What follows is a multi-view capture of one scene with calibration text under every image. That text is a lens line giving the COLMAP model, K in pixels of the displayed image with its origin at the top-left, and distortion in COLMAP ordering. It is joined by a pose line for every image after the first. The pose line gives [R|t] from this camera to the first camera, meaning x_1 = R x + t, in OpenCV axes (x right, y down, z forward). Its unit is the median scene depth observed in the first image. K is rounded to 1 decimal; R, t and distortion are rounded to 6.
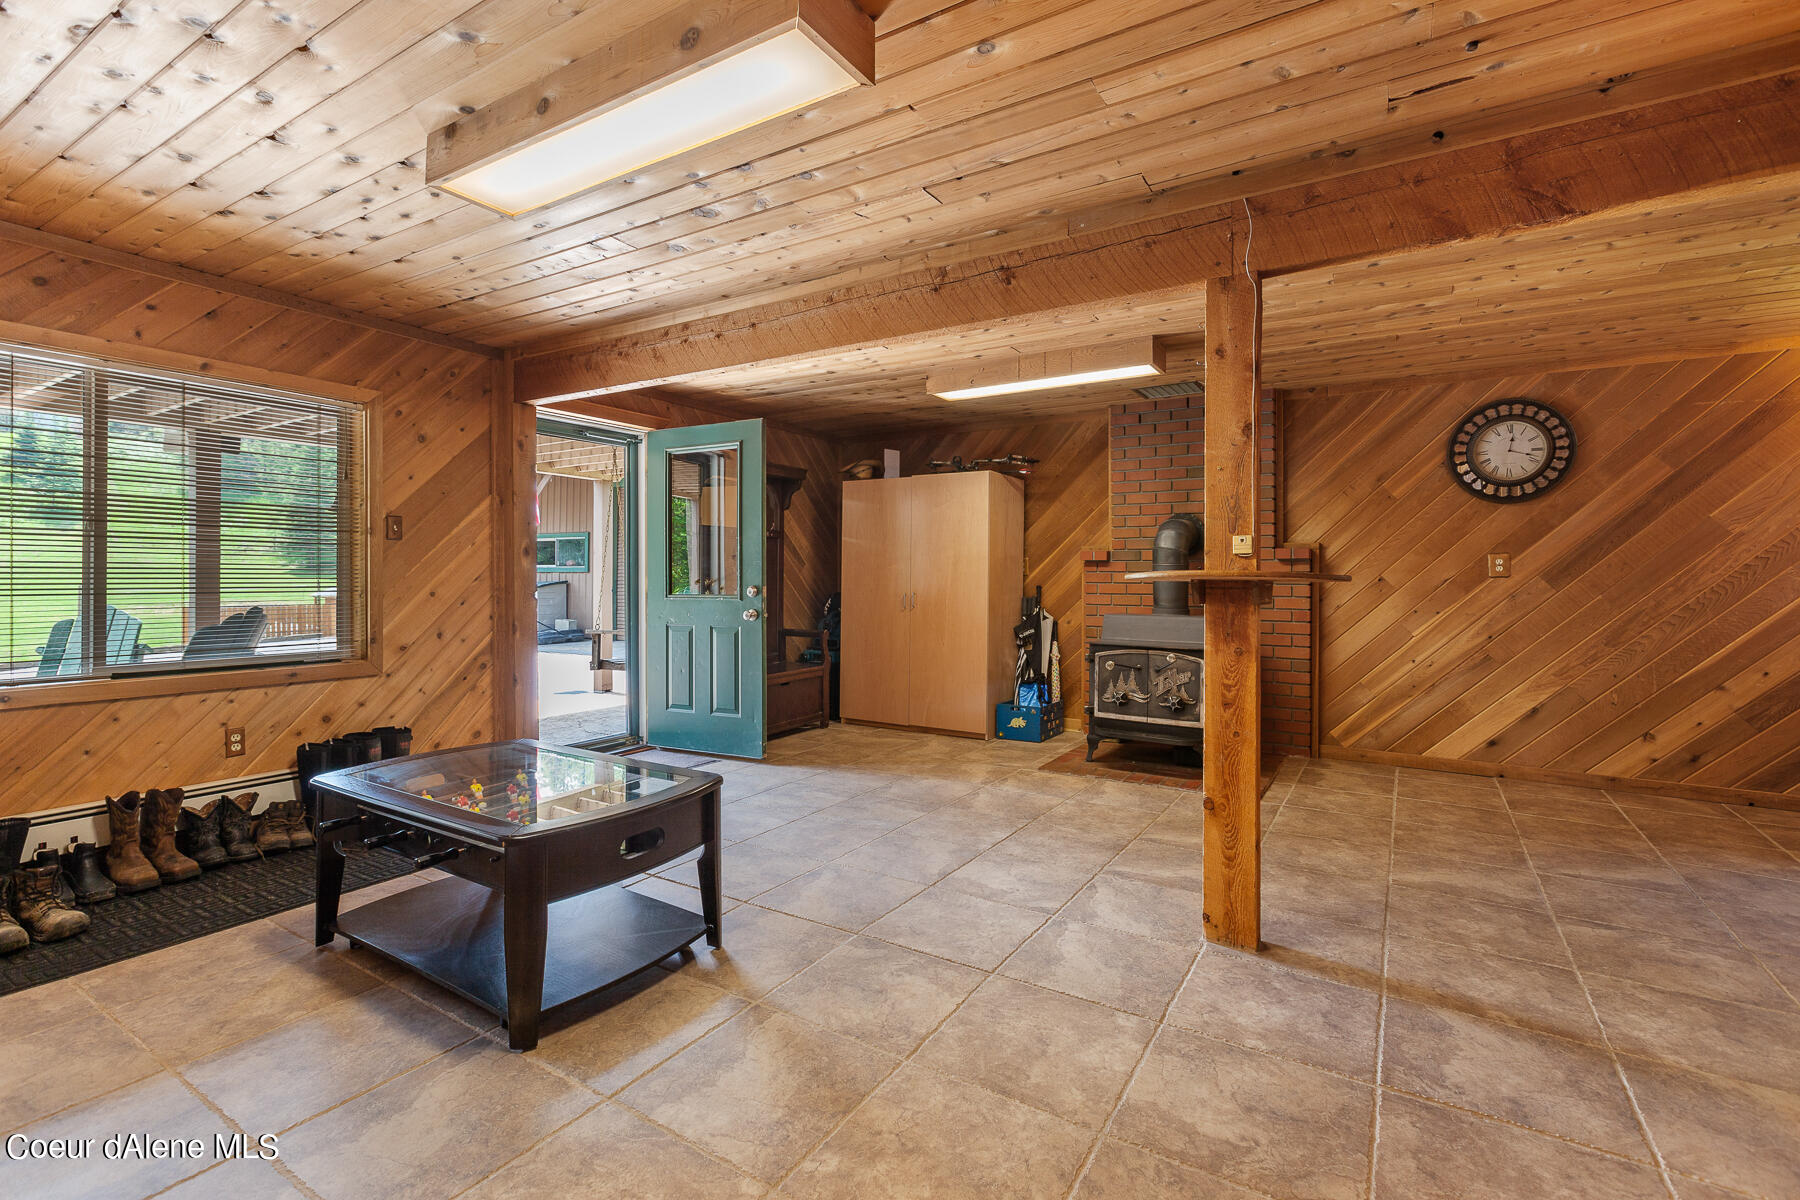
lens RADIAL K [[811.0, 0, 892.5], [0, 811.0, 587.5], [0, 0, 1]] dist [-0.004154, 0.000560]
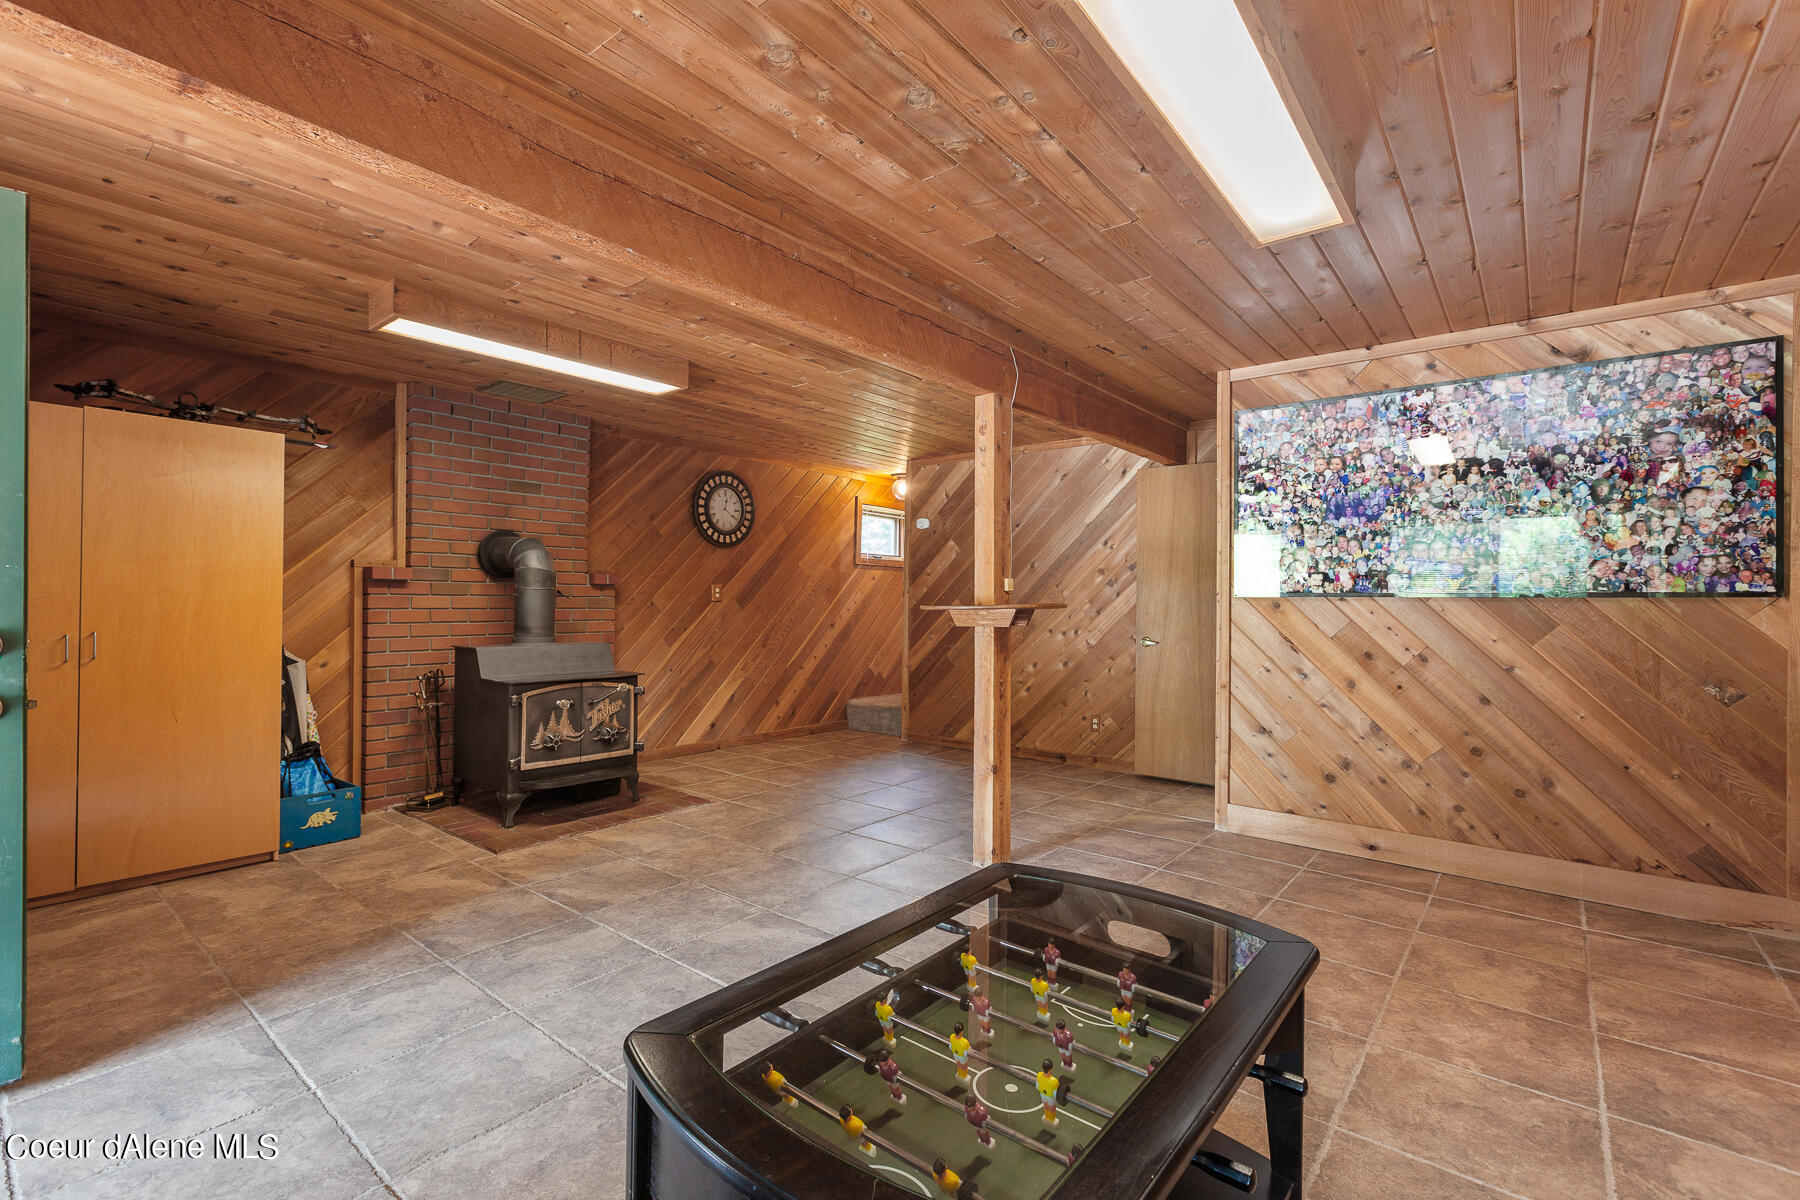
lens RADIAL K [[811.0, 0, 888.6], [0, 811.0, 601.0], [0, 0, 1]] dist [-0.004154, 0.000560]
pose [[0.119455, -0.003262, 0.992834, -0.568788], [0.005427, 0.999982, 0.002633, -0.015835], [-0.992825, 0.005074, 0.119471, 0.563823]]
